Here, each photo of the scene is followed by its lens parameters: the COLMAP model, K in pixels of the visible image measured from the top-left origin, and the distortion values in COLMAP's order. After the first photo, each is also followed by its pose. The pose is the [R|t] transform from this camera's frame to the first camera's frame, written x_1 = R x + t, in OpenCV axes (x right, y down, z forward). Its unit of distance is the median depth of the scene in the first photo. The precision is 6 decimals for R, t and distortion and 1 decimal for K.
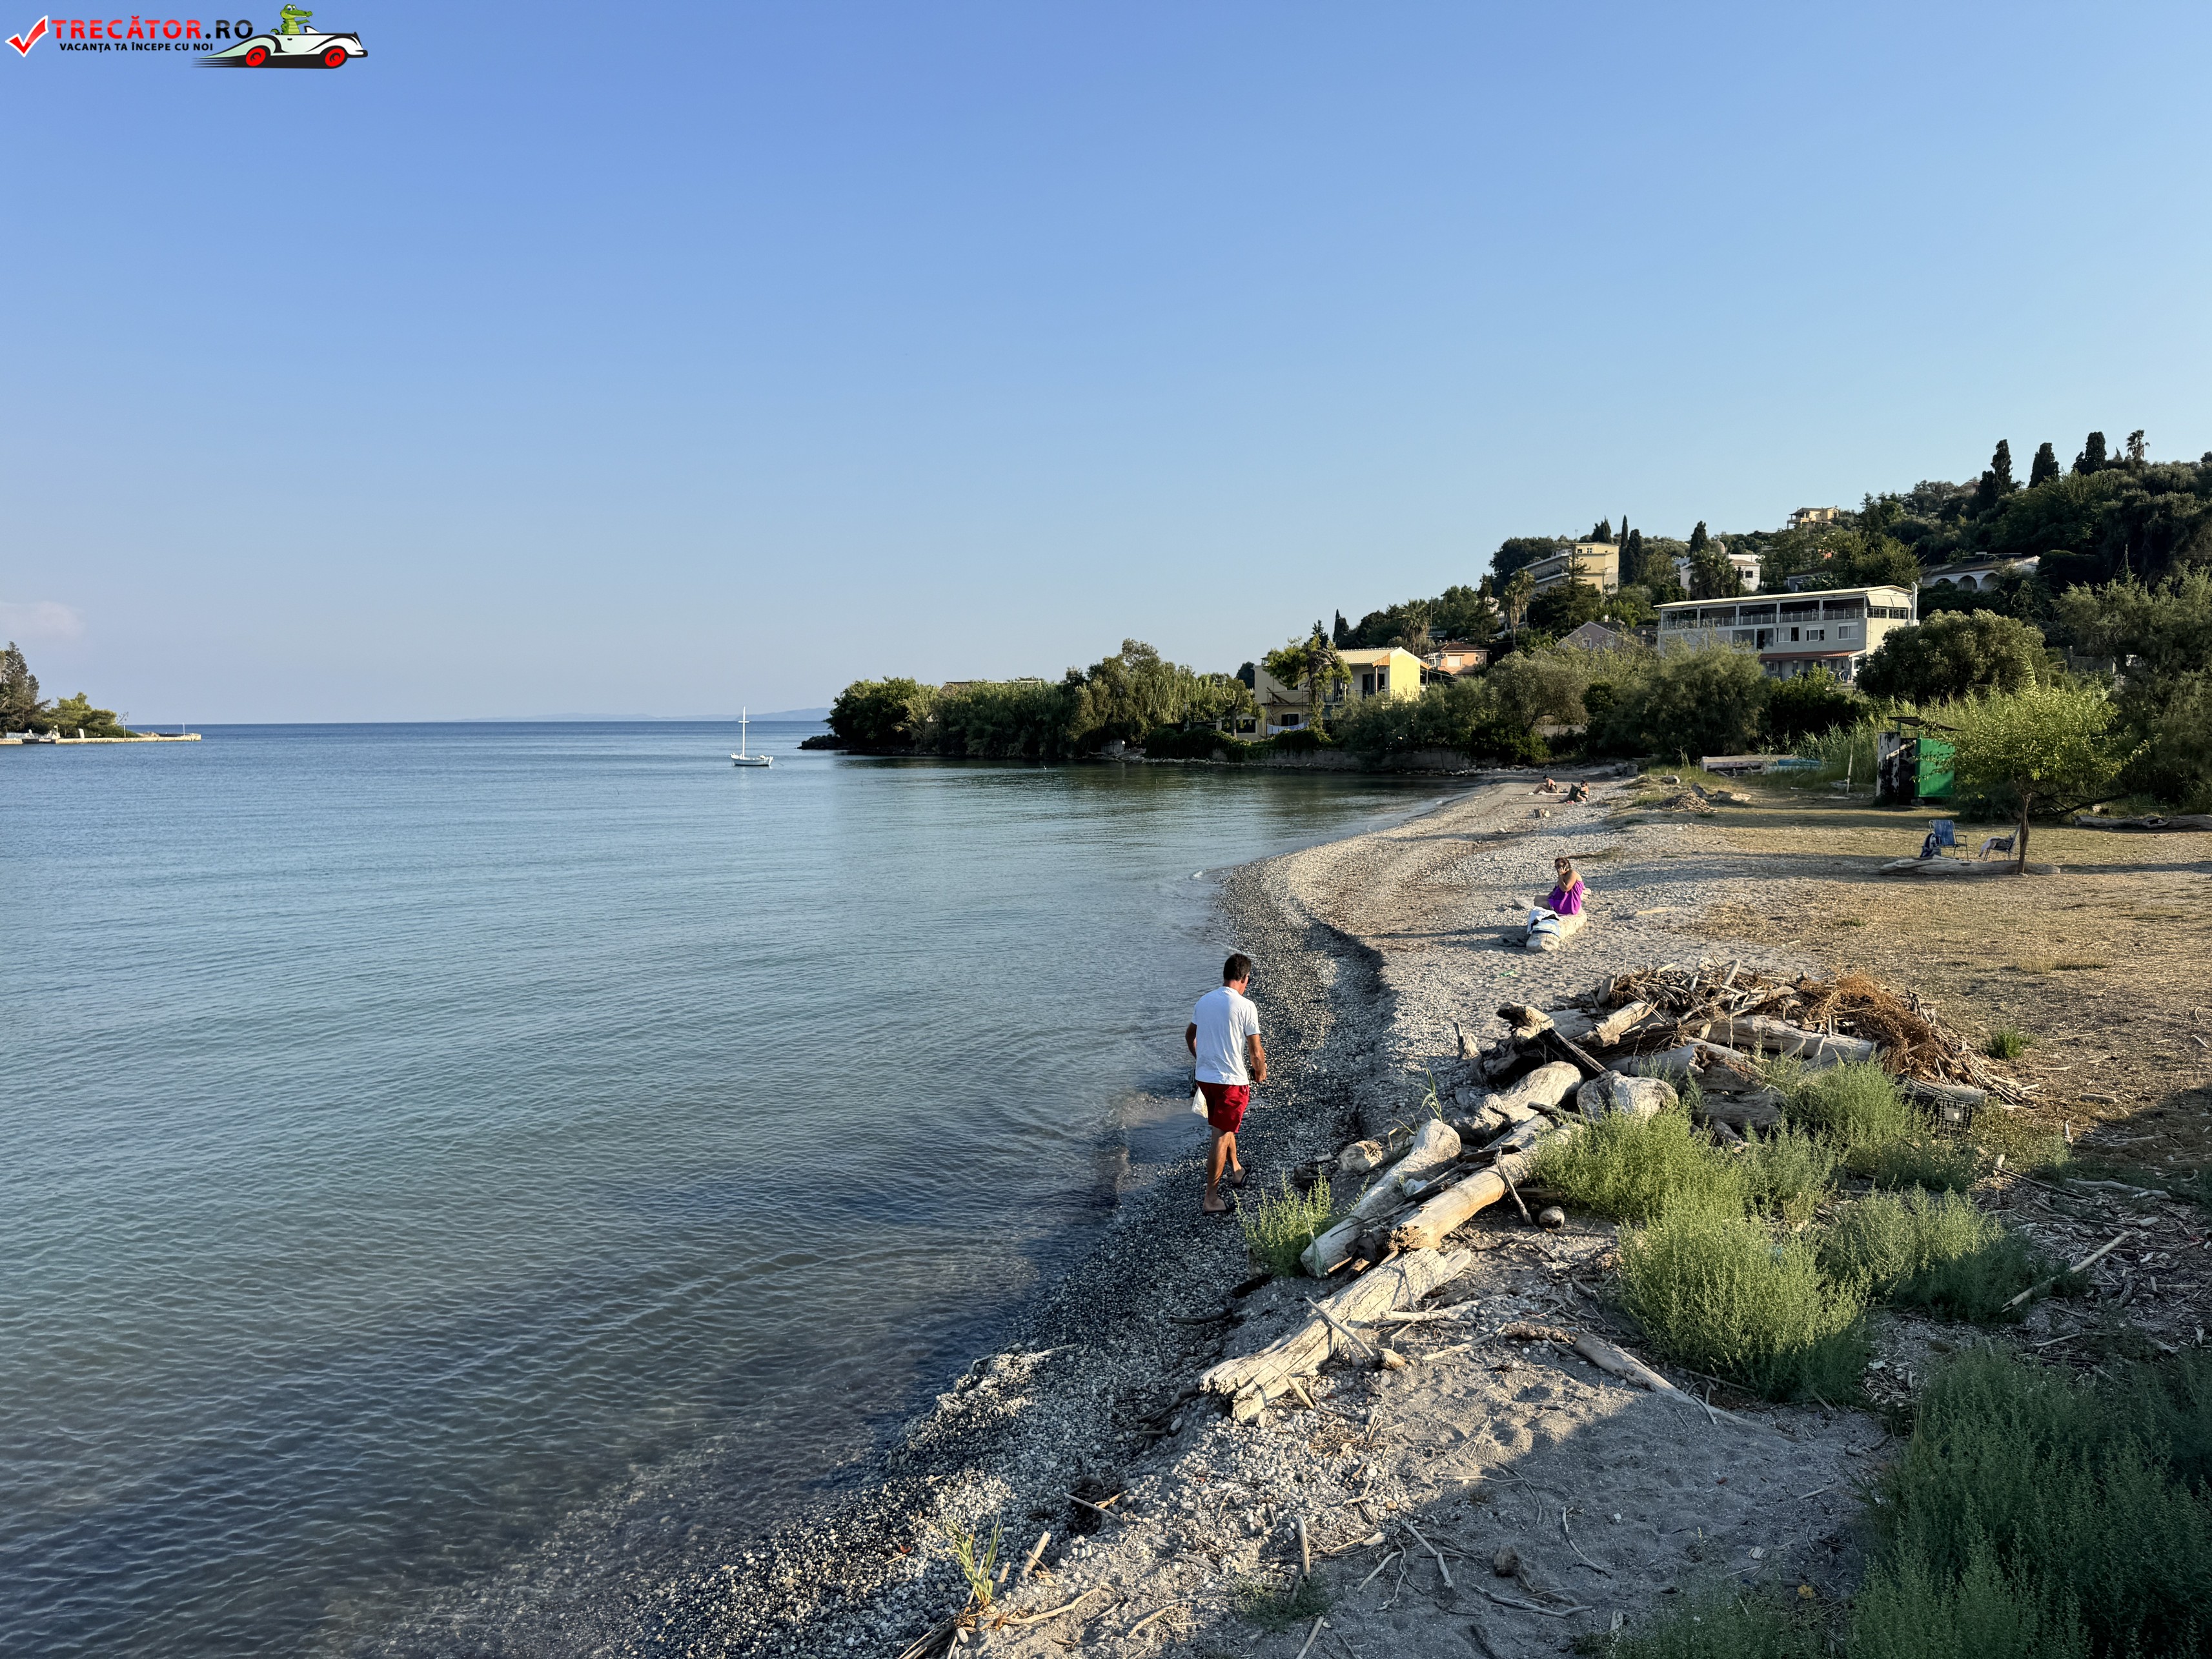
lens RADIAL K [[1541.3, 0, 1074.6], [0, 1541.3, 862.1], [0, 0, 1]] dist [0.073945, -0.162346]
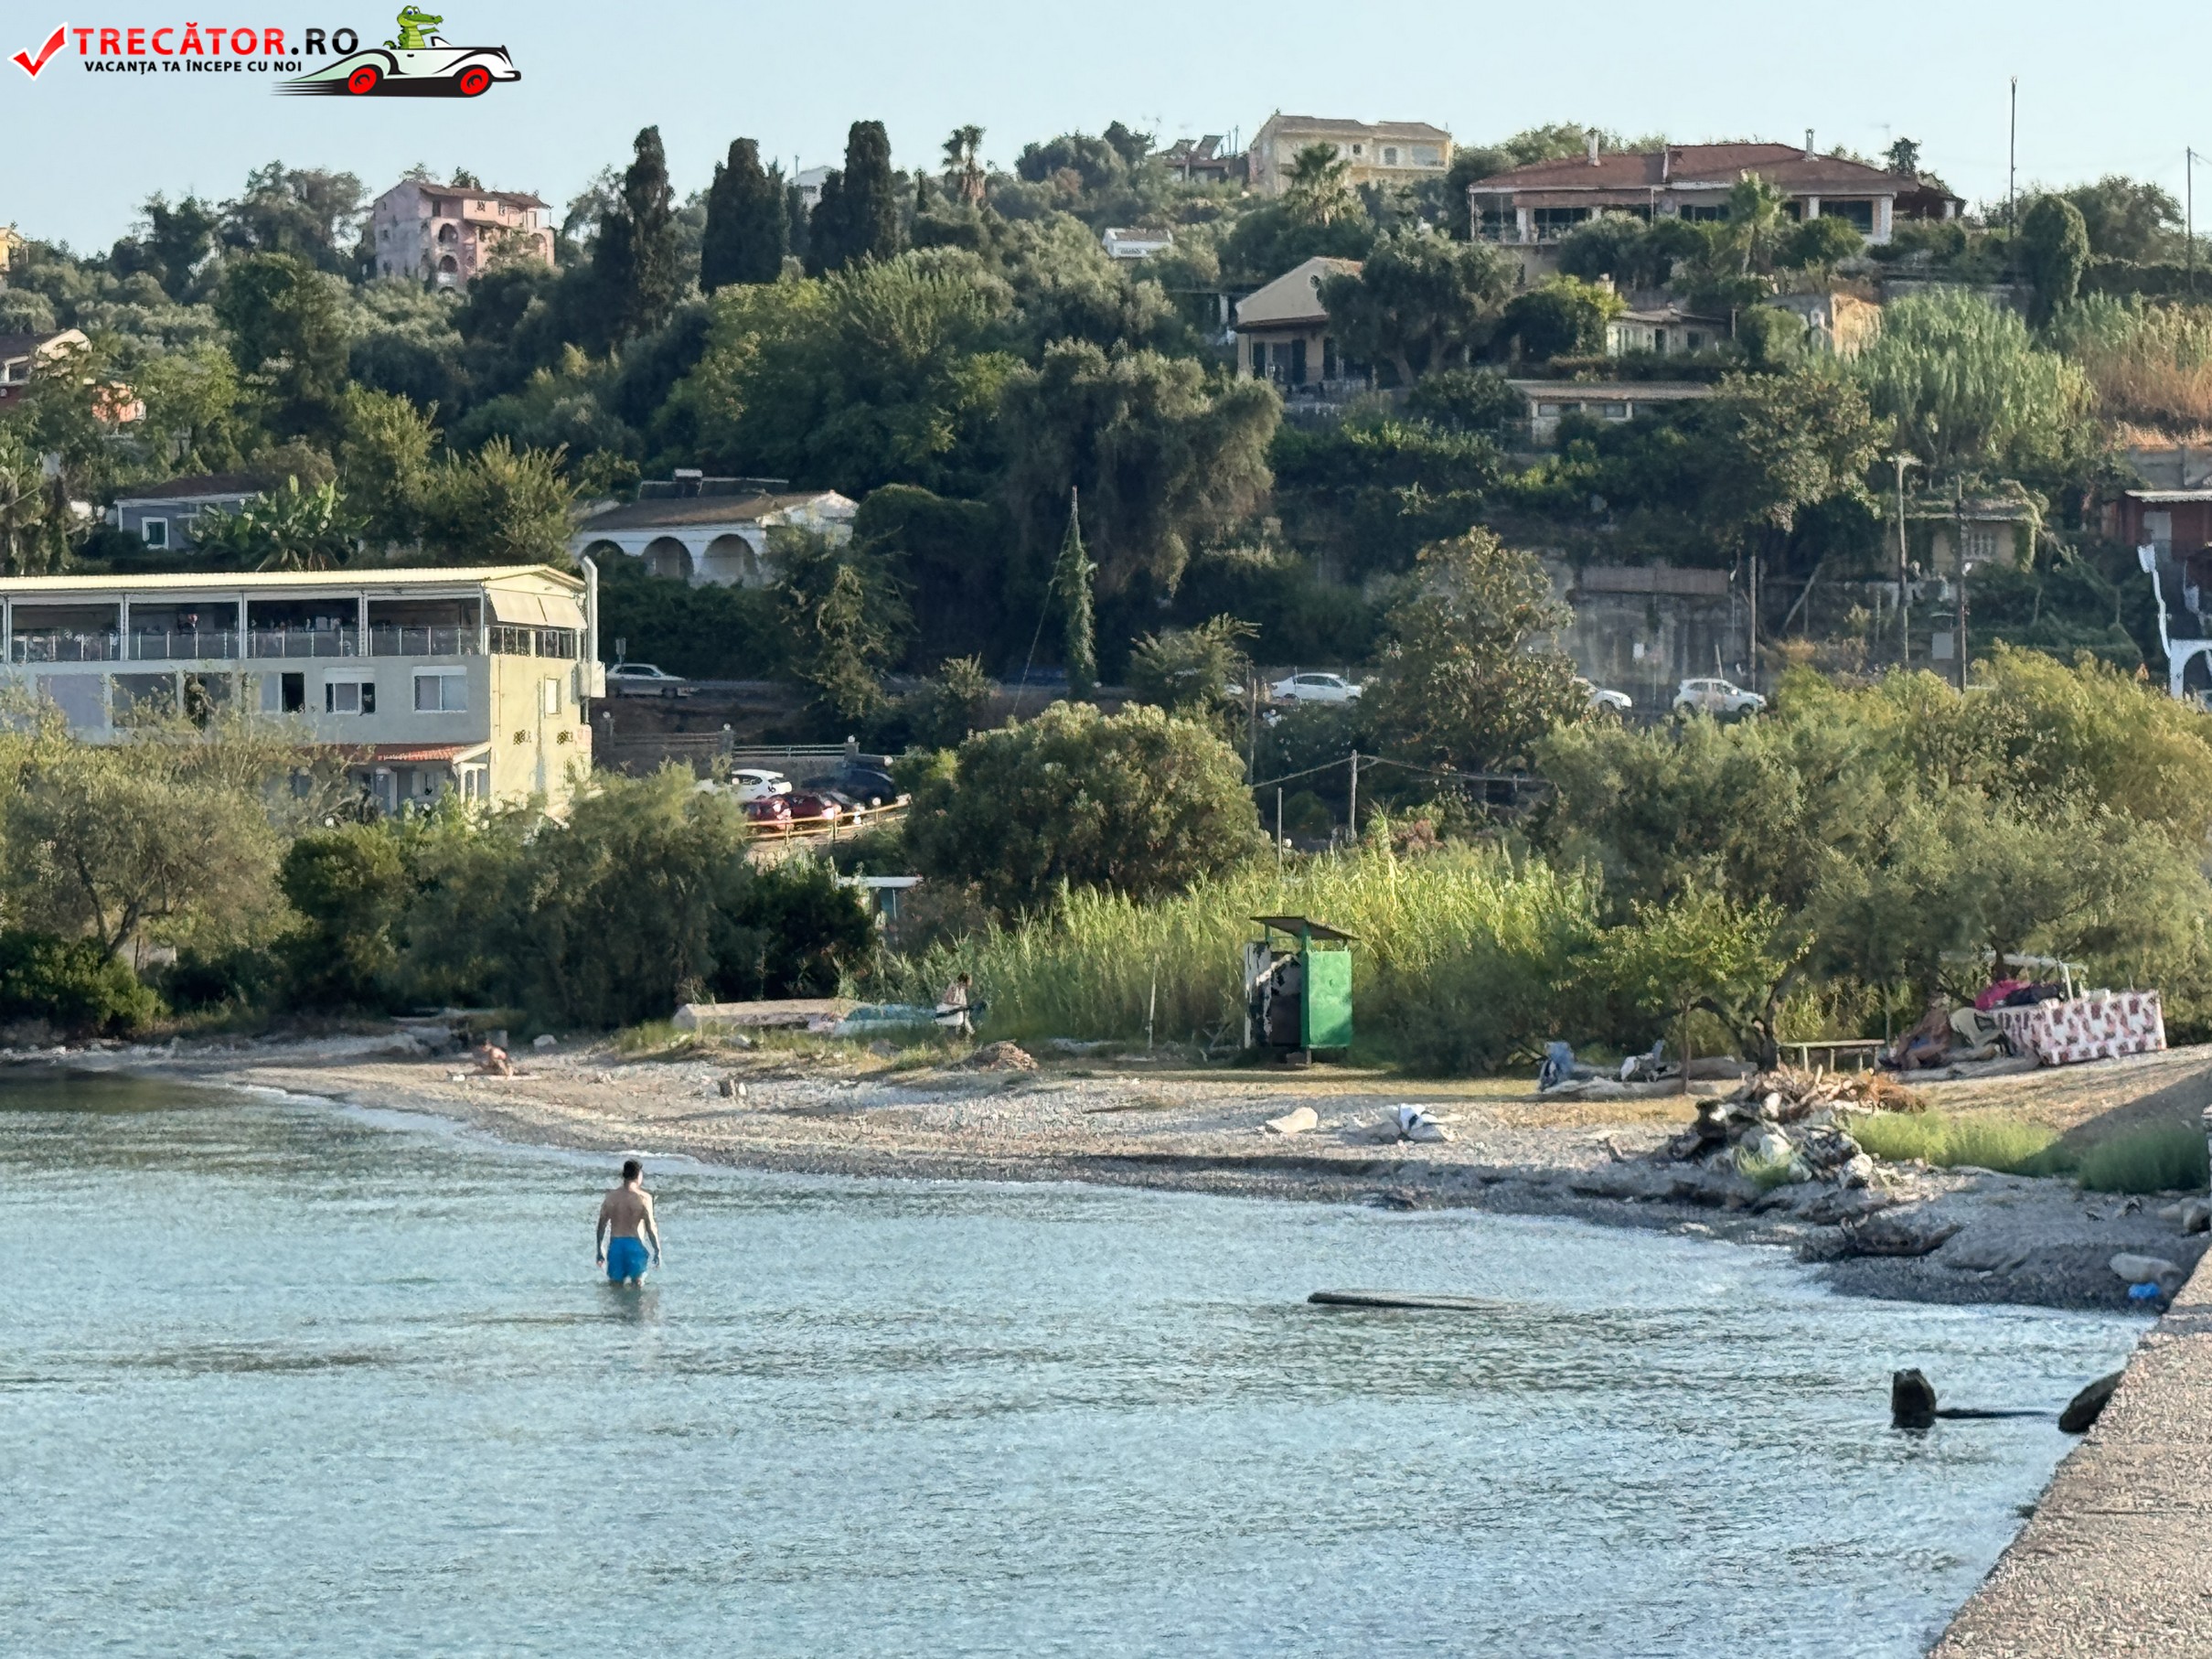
lens RADIAL K [[6467.7, 0, 1108.1], [0, 6467.7, 947.2], [0, 0, 1]] dist [0.138917, -0.789417]
pose [[0.791446, 0.003560, 0.611229, -0.685637], [0.052272, 0.995926, -0.073485, 0.064970], [-0.609000, 0.090109, 0.788035, -0.612872]]
